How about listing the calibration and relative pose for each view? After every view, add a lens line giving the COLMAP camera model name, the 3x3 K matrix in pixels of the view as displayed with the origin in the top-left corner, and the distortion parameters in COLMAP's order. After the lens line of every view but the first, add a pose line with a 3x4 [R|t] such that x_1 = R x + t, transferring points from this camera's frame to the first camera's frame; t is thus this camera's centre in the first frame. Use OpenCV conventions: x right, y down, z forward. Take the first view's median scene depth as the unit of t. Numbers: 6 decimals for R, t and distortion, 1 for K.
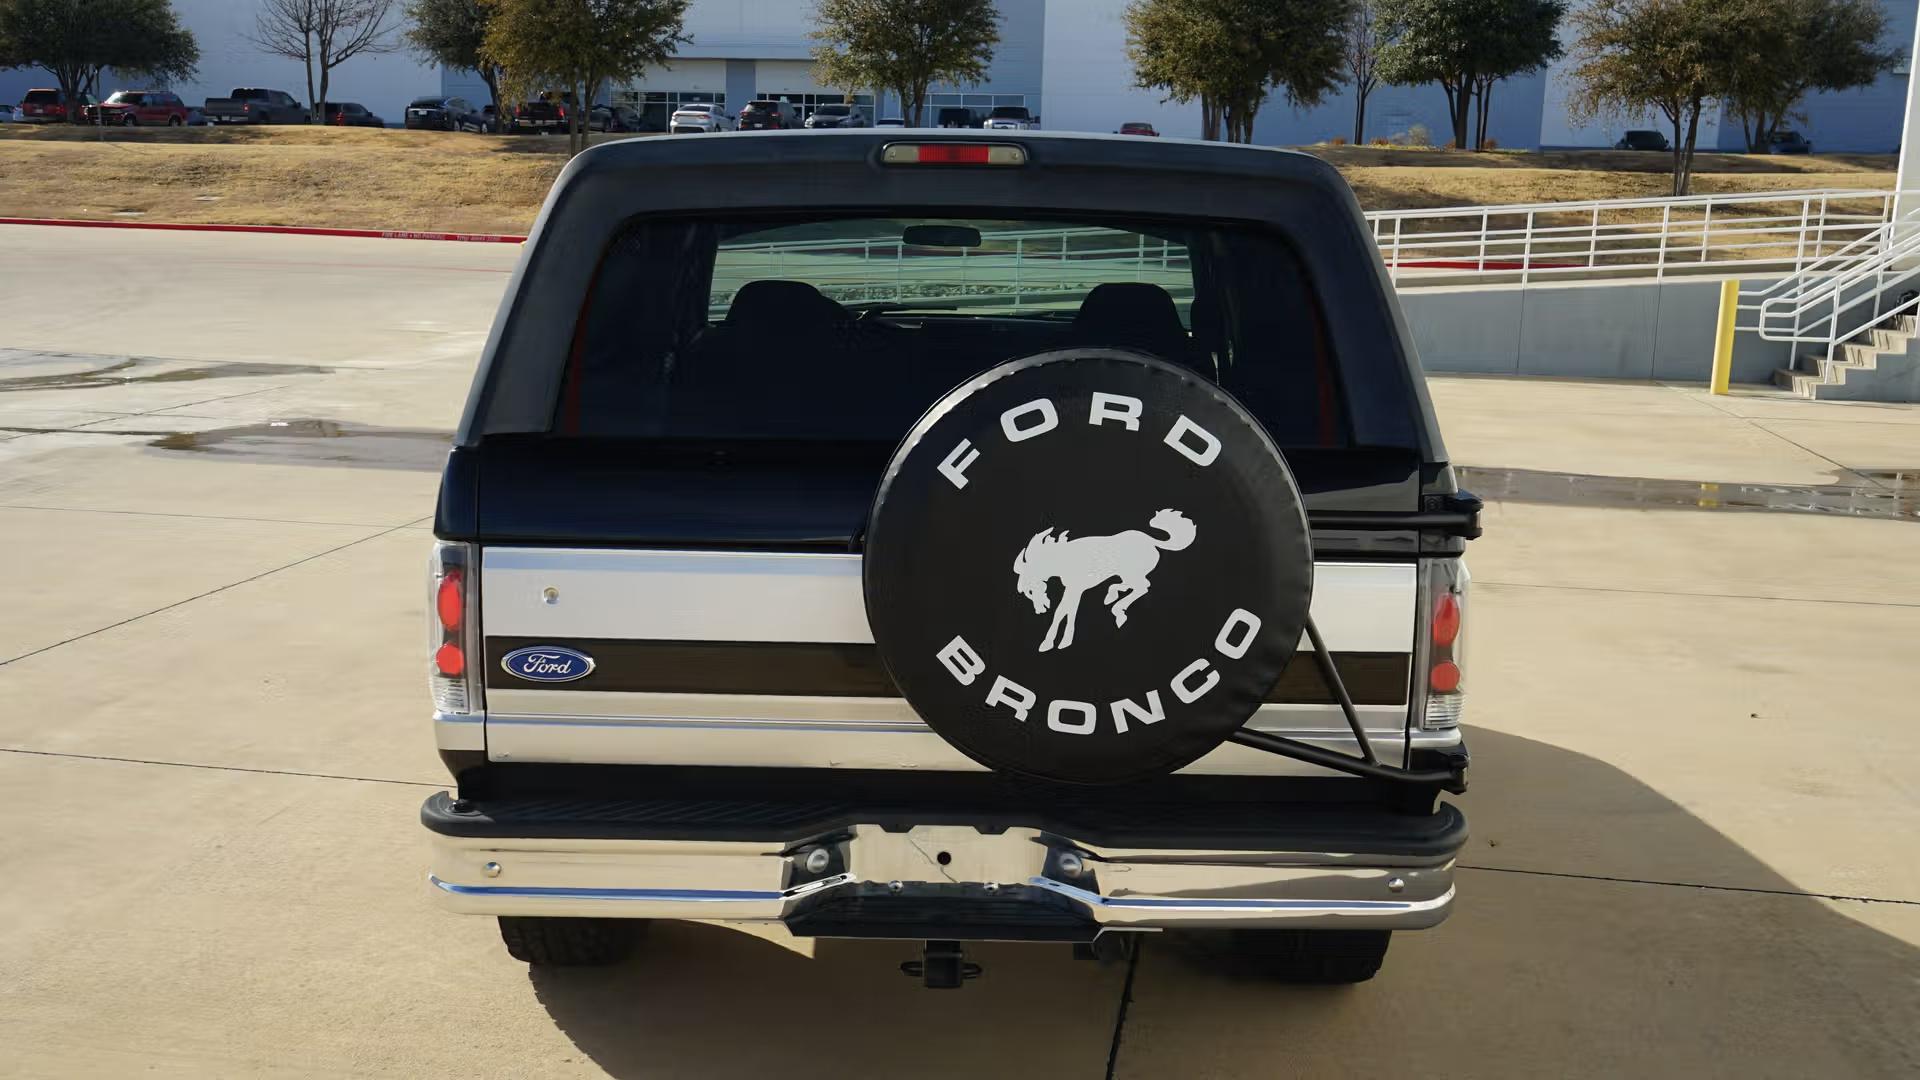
lens RADIAL K [[1852.4, 0, 919.5], [0, 1852.4, 572.5], [0, 0, 1]] dist [-0.018961, 0.022797]
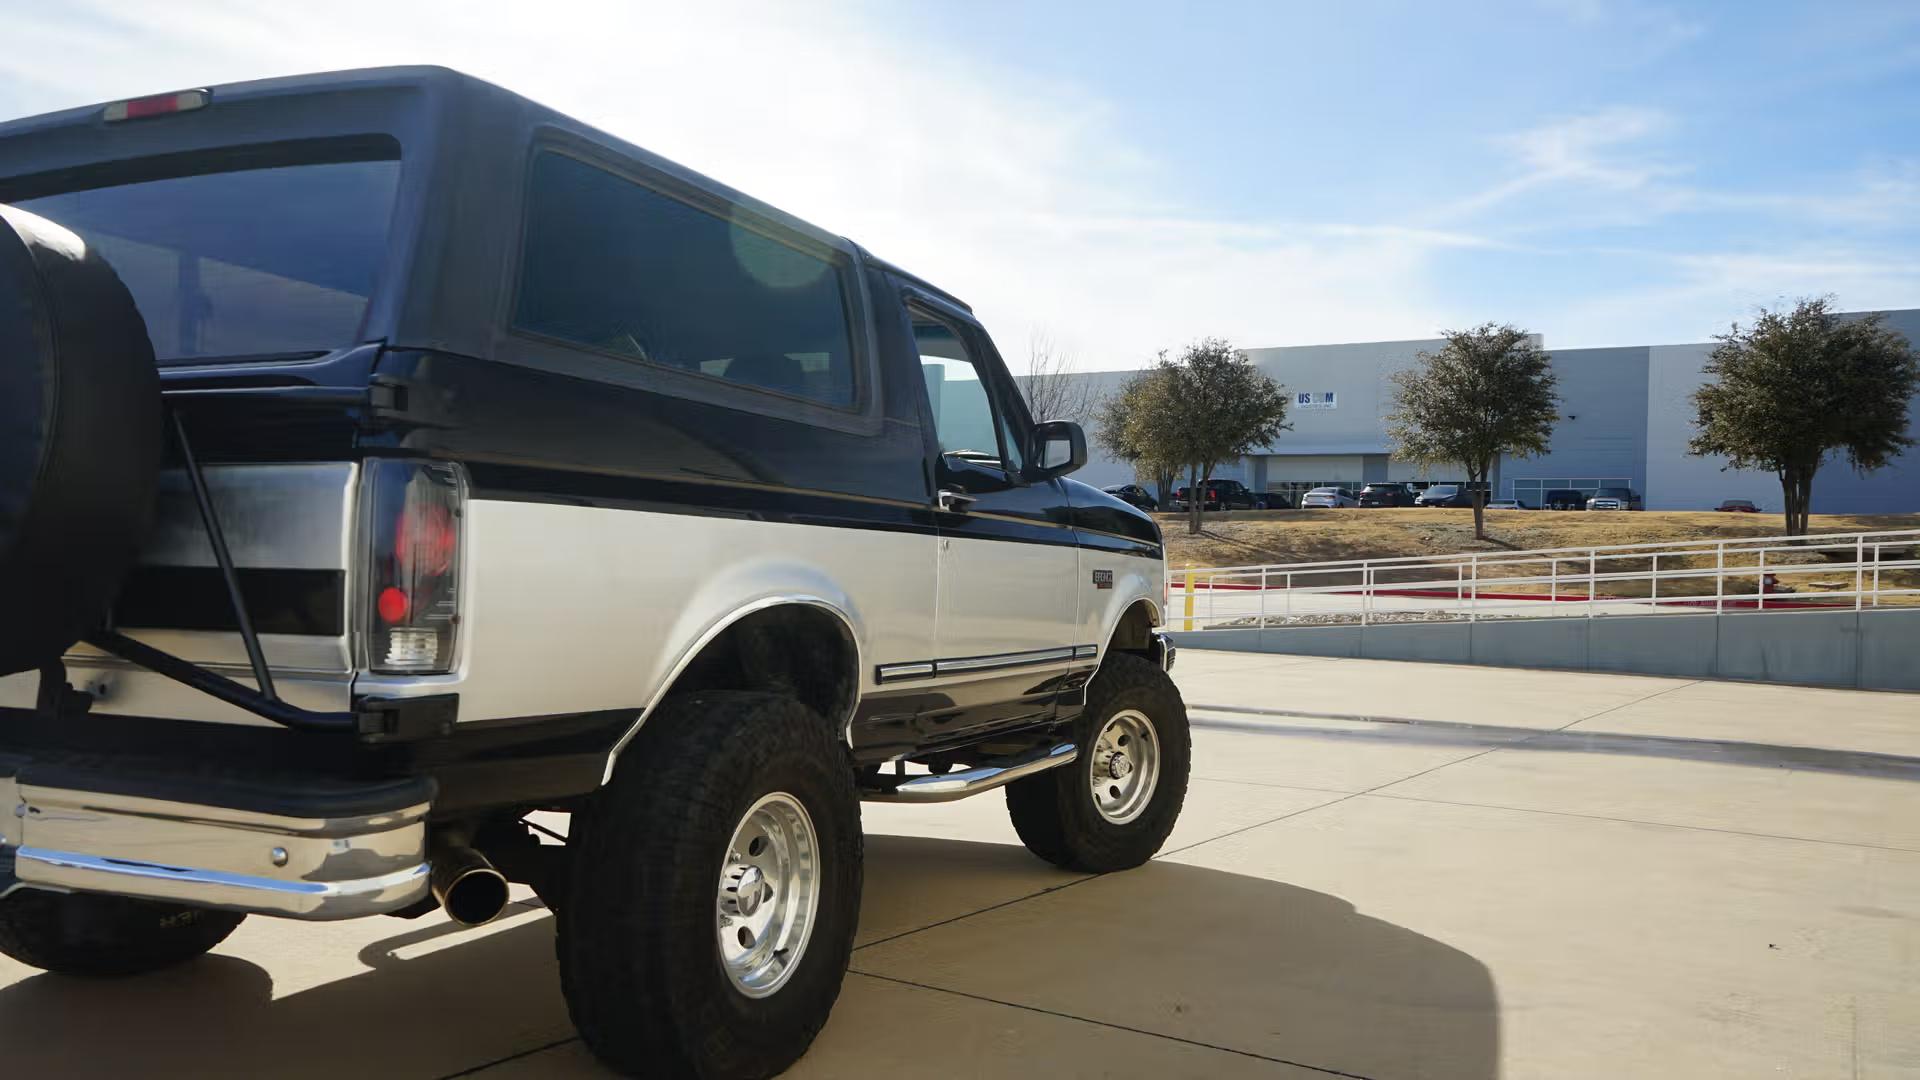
lens RADIAL K [[1521.0, 0, 960.6], [0, 1521.0, 545.1], [0, 0, 1]] dist [-0.015138, 0.013321]
pose [[0.926475, -0.002119, -0.376350, 0.850120], [-0.080751, 0.975576, -0.204283, 0.163018], [0.367591, 0.219654, 0.903675, 0.539685]]
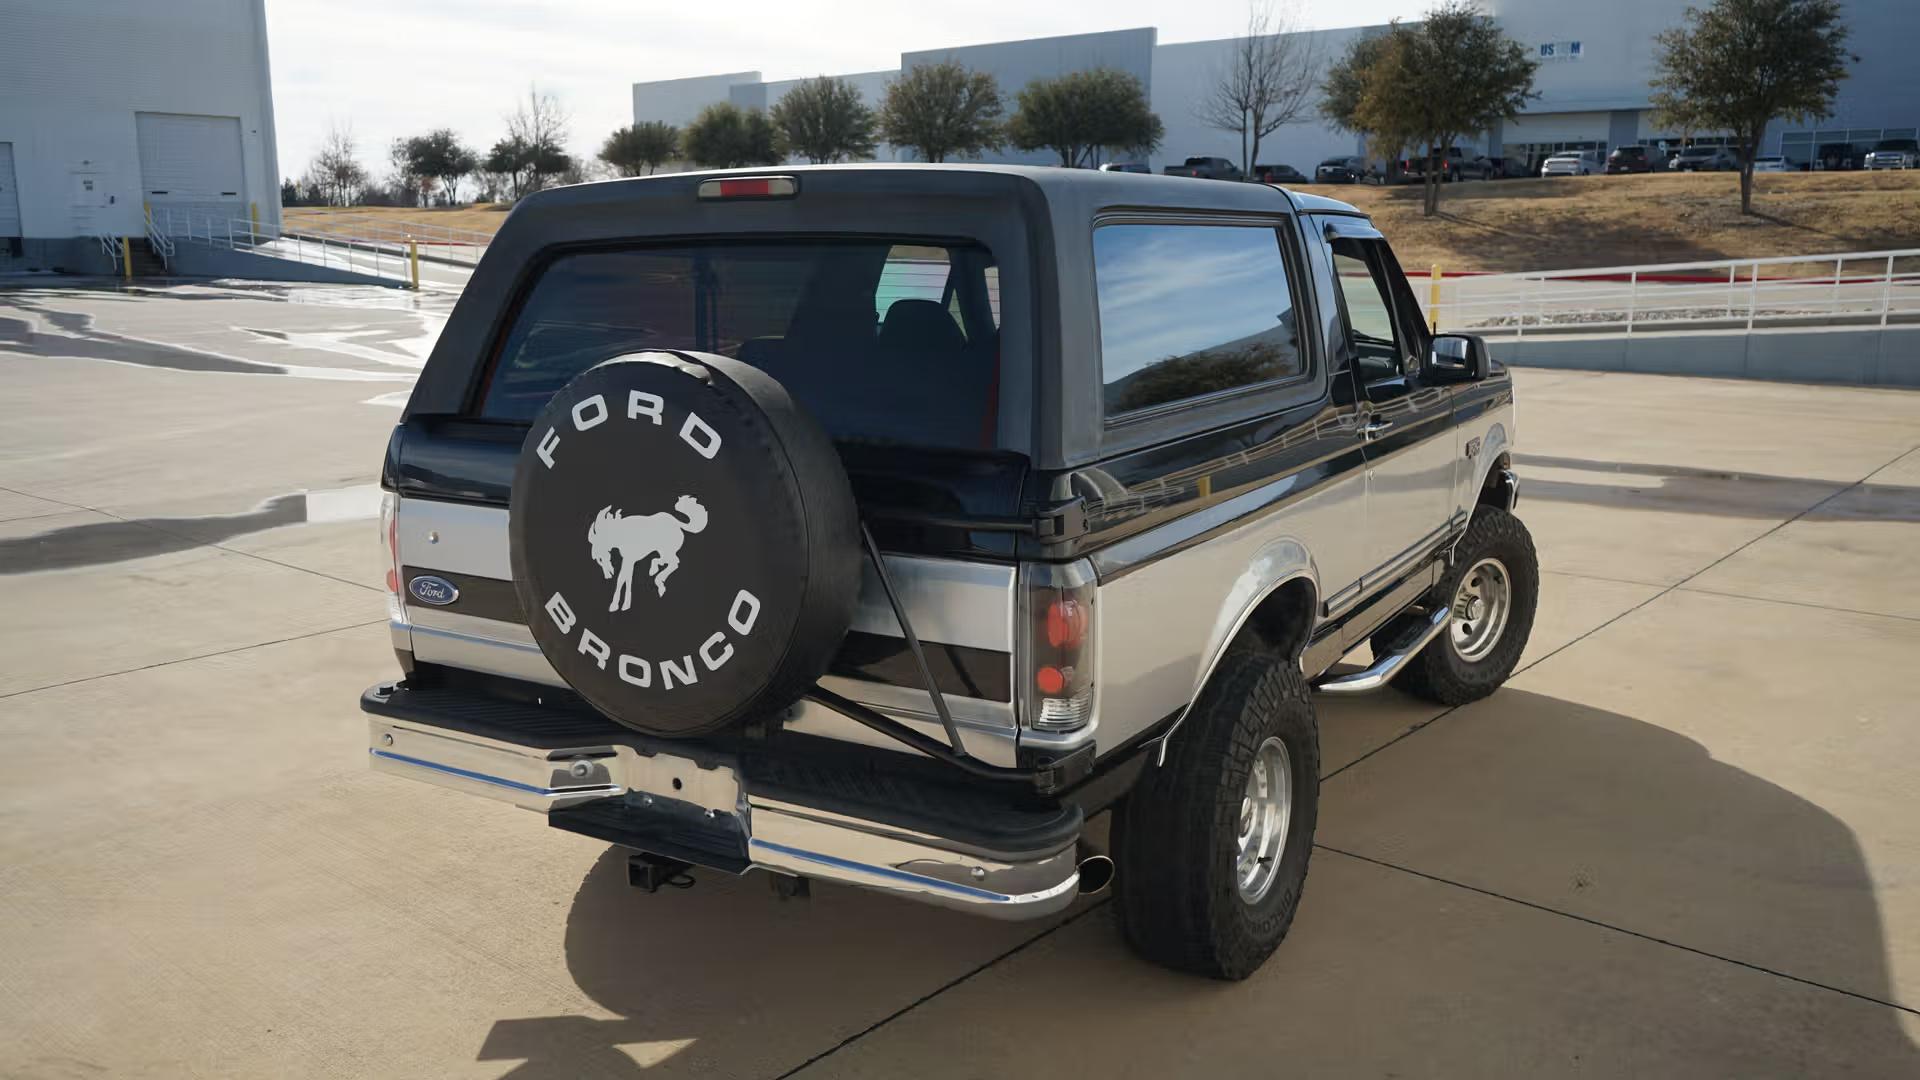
lens RADIAL K [[1521.0, 0, 960.6], [0, 1521.0, 545.1], [0, 0, 1]] dist [-0.015138, 0.013321]
pose [[0.869466, 0.073410, -0.488507, 0.718332], [-0.074284, 0.997081, 0.017621, -0.032180], [0.488375, 0.020967, 0.872382, 0.269266]]
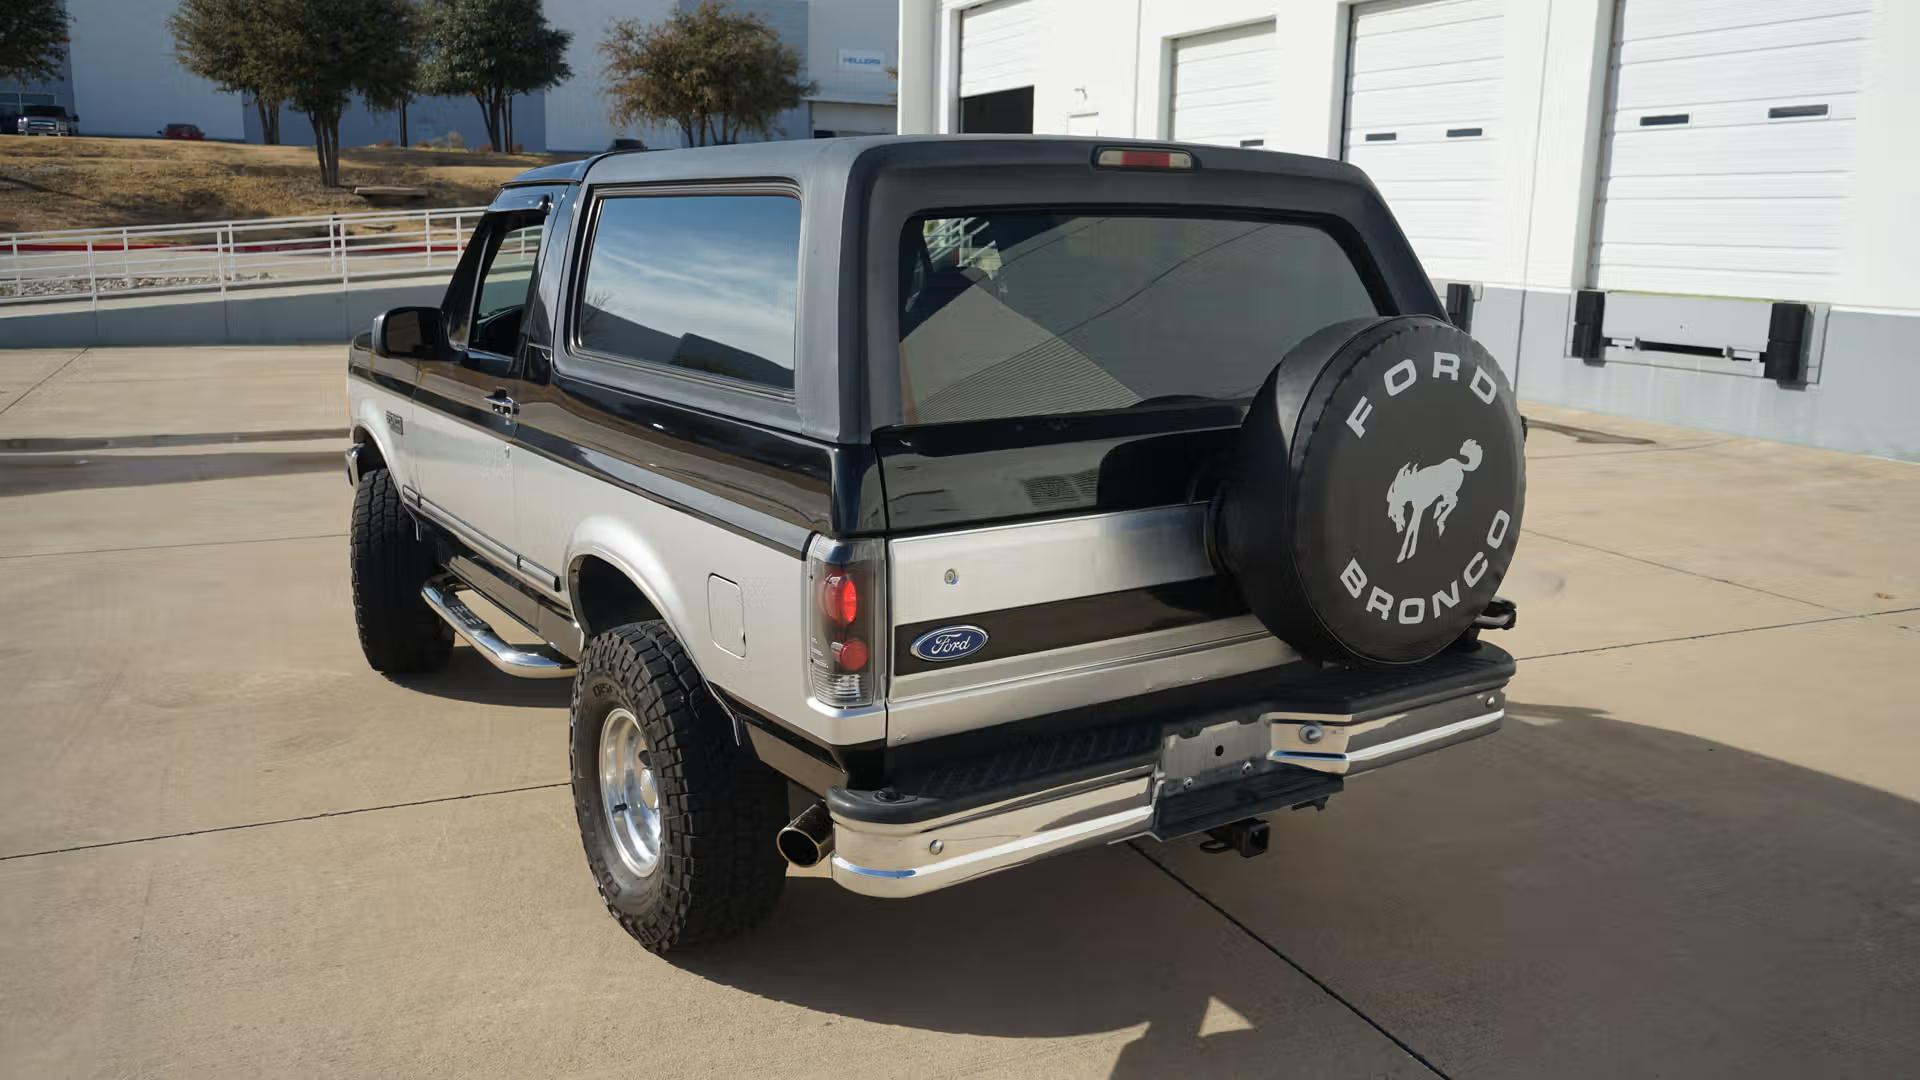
lens RADIAL K [[1521.0, 0, 960.6], [0, 1521.0, 545.1], [0, 0, 1]] dist [-0.015138, 0.013321]
pose [[0.825943, -0.126792, 0.549310, -0.734831], [0.111207, 0.991878, 0.061733, -0.064619], [-0.552676, 0.010099, 0.833335, 0.307482]]
